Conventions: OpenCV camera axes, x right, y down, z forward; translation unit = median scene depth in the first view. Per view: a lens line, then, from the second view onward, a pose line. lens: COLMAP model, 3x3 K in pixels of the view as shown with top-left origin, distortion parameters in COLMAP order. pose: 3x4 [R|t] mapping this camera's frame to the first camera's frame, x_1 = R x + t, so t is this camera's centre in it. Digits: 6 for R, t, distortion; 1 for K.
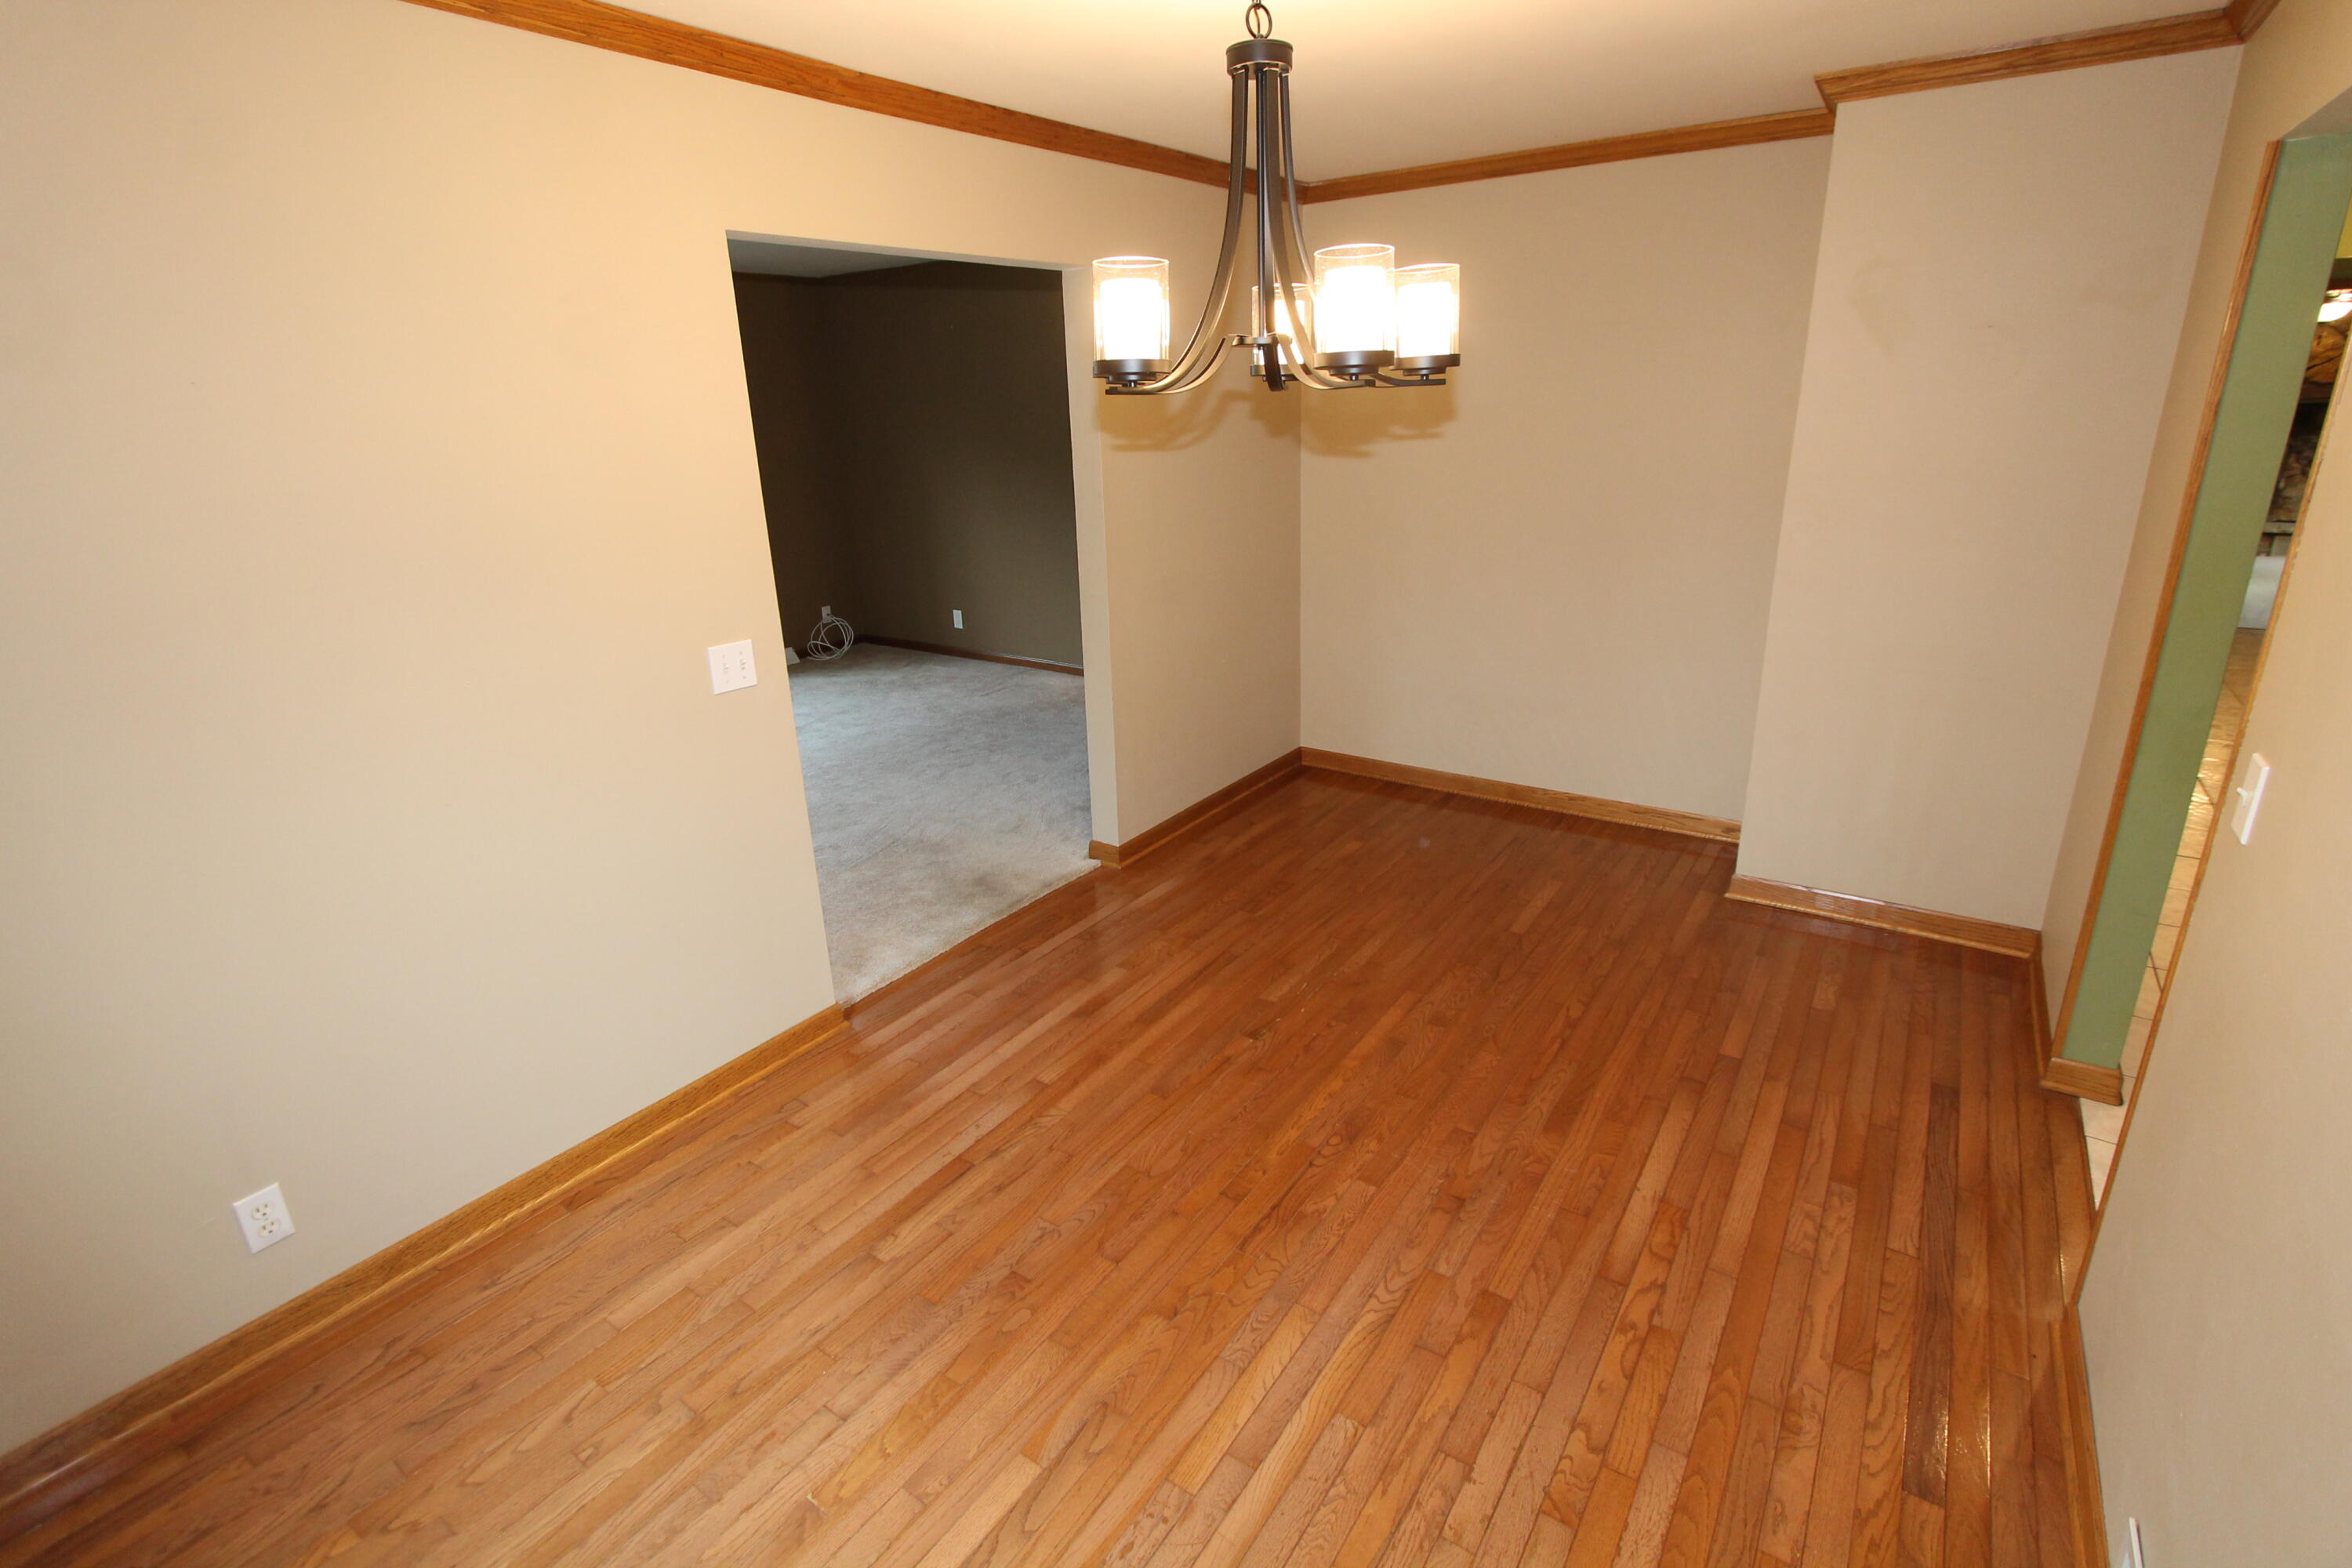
lens RADIAL K [[1099.3, 0, 1175.1], [0, 1099.3, 773.0], [0, 0, 1]] dist [-0.009848, -0.000220]
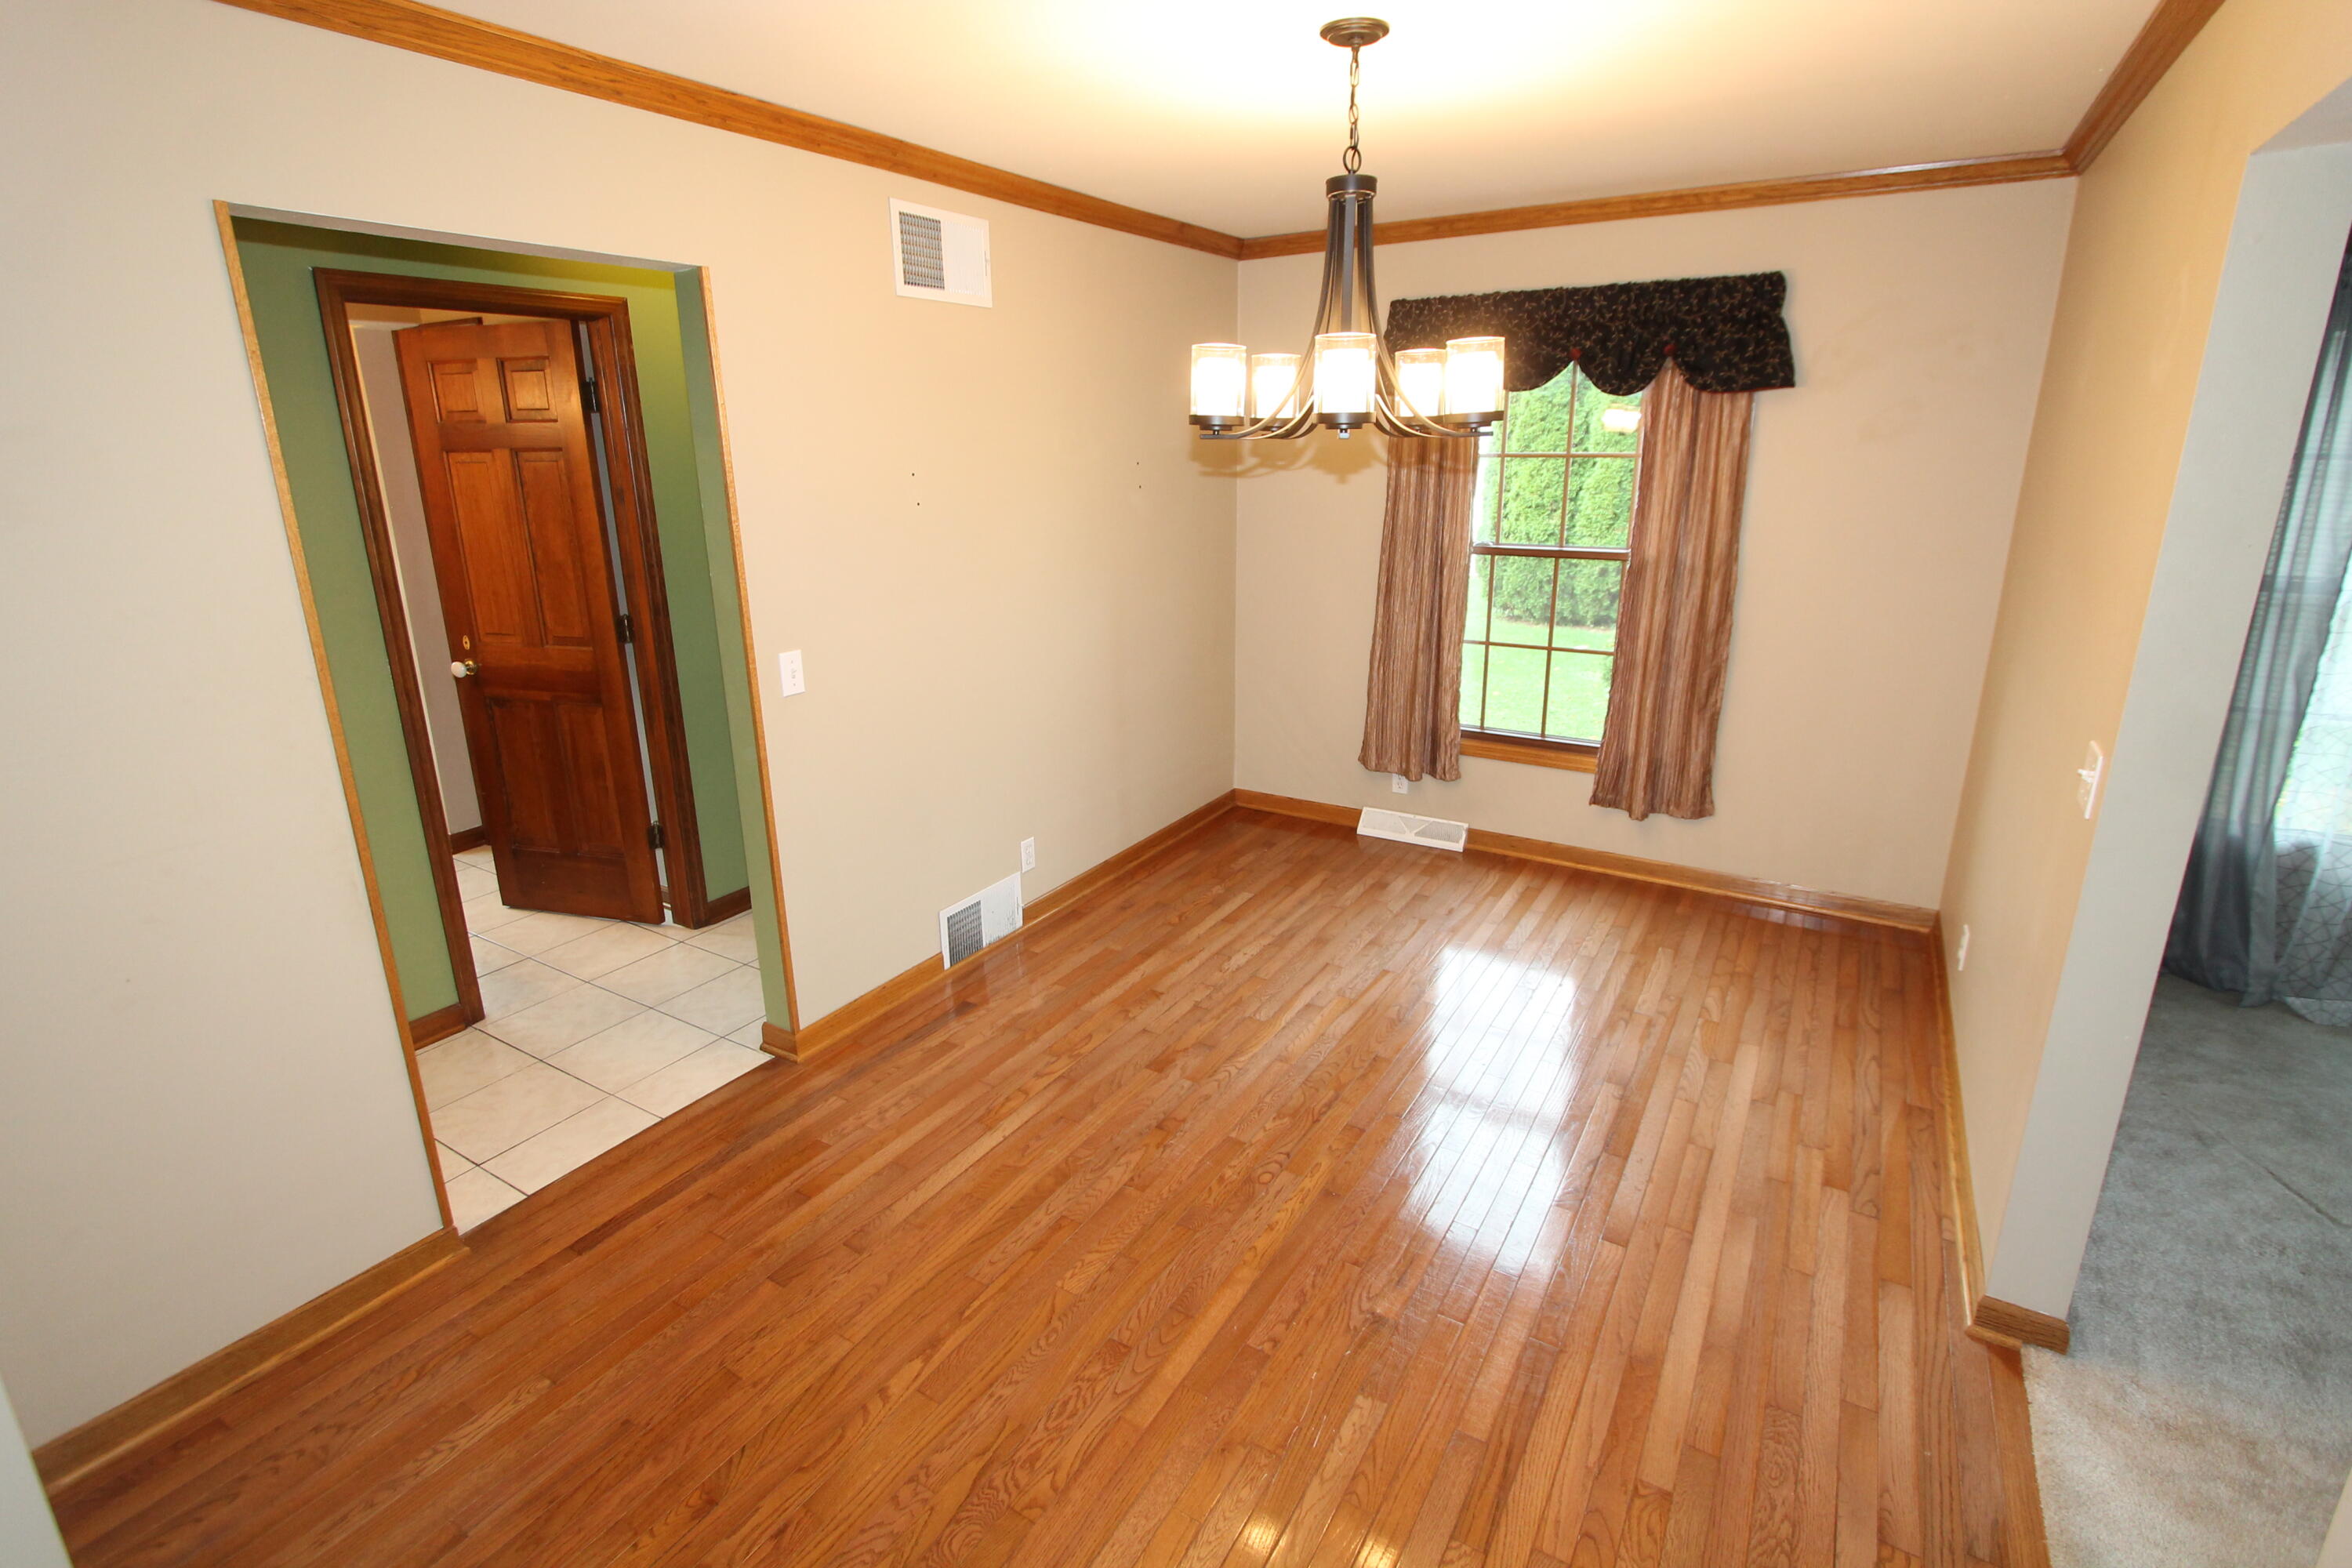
lens RADIAL K [[1099.3, 0, 1177.3], [0, 1099.3, 774.4], [0, 0, 1]] dist [-0.009848, -0.000220]
pose [[-0.997679, 0.051915, -0.044065, 0.267892], [0.016029, 0.807979, 0.588994, -0.593827], [0.066181, 0.586920, -0.806935, 1.692698]]
